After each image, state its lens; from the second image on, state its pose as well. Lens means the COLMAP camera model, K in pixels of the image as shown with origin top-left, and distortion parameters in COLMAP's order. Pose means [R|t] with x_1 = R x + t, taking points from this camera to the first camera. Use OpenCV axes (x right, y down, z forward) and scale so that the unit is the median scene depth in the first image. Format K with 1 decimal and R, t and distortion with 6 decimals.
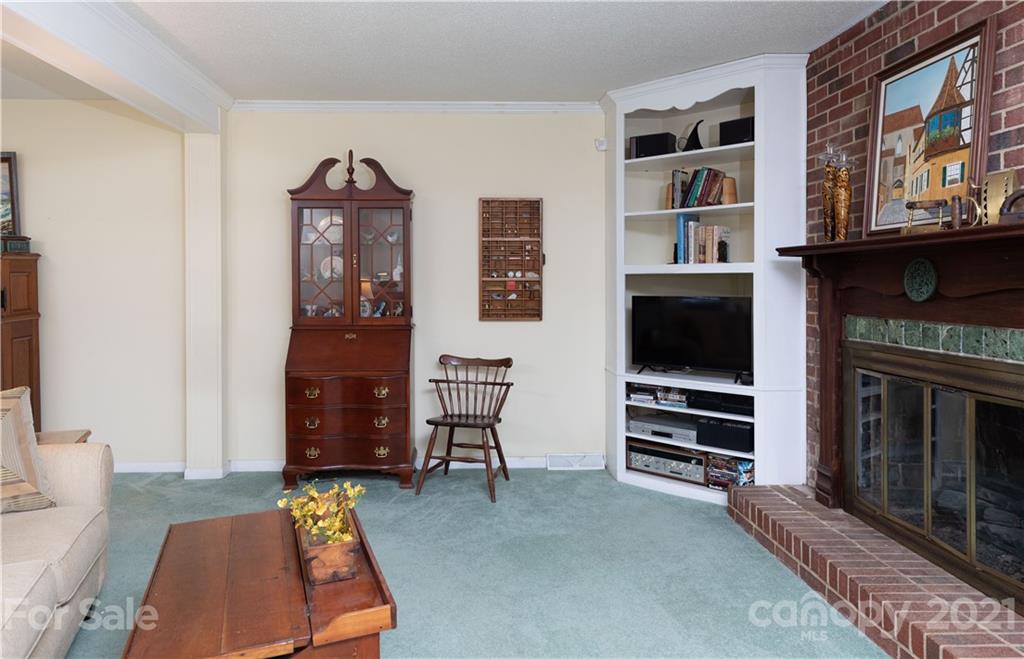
lens RADIAL K [[679.5, 0, 511.0], [0, 679.5, 289.9], [0, 0, 1]] dist [0.001103, -0.000283]
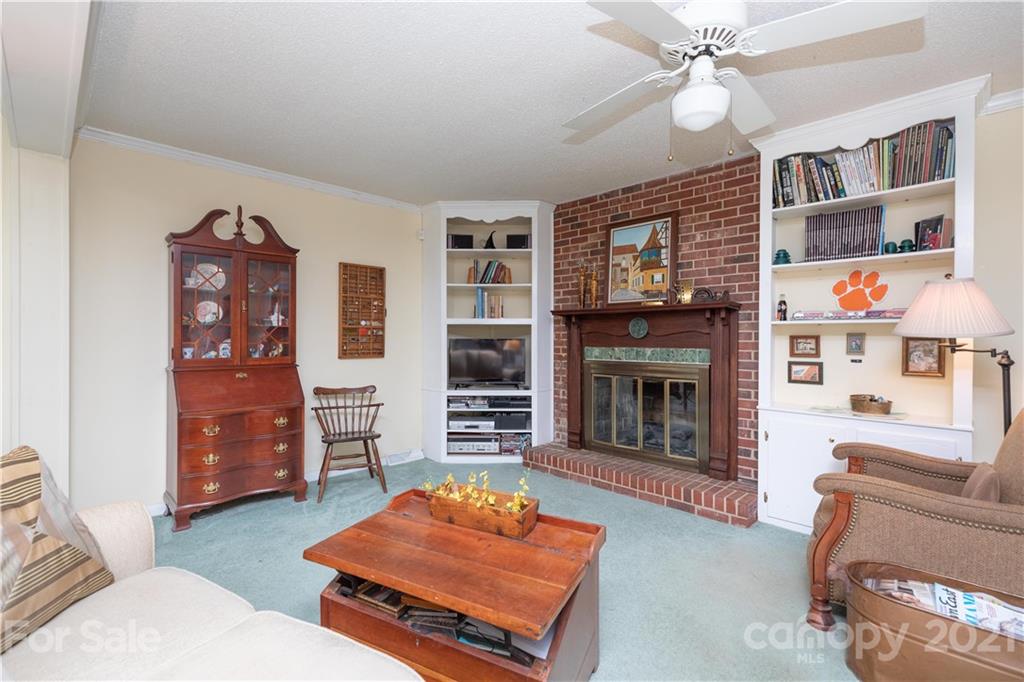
lens RADIAL K [[463.4, 0, 512.0], [0, 463.4, 341.0], [0, 0, 1]] dist [-0.000244, -0.000002]
pose [[0.720440, -0.002504, 0.693513, -0.460122], [0.008077, 0.999956, -0.004780, 0.020573], [-0.693470, 0.009045, 0.720428, 0.166987]]
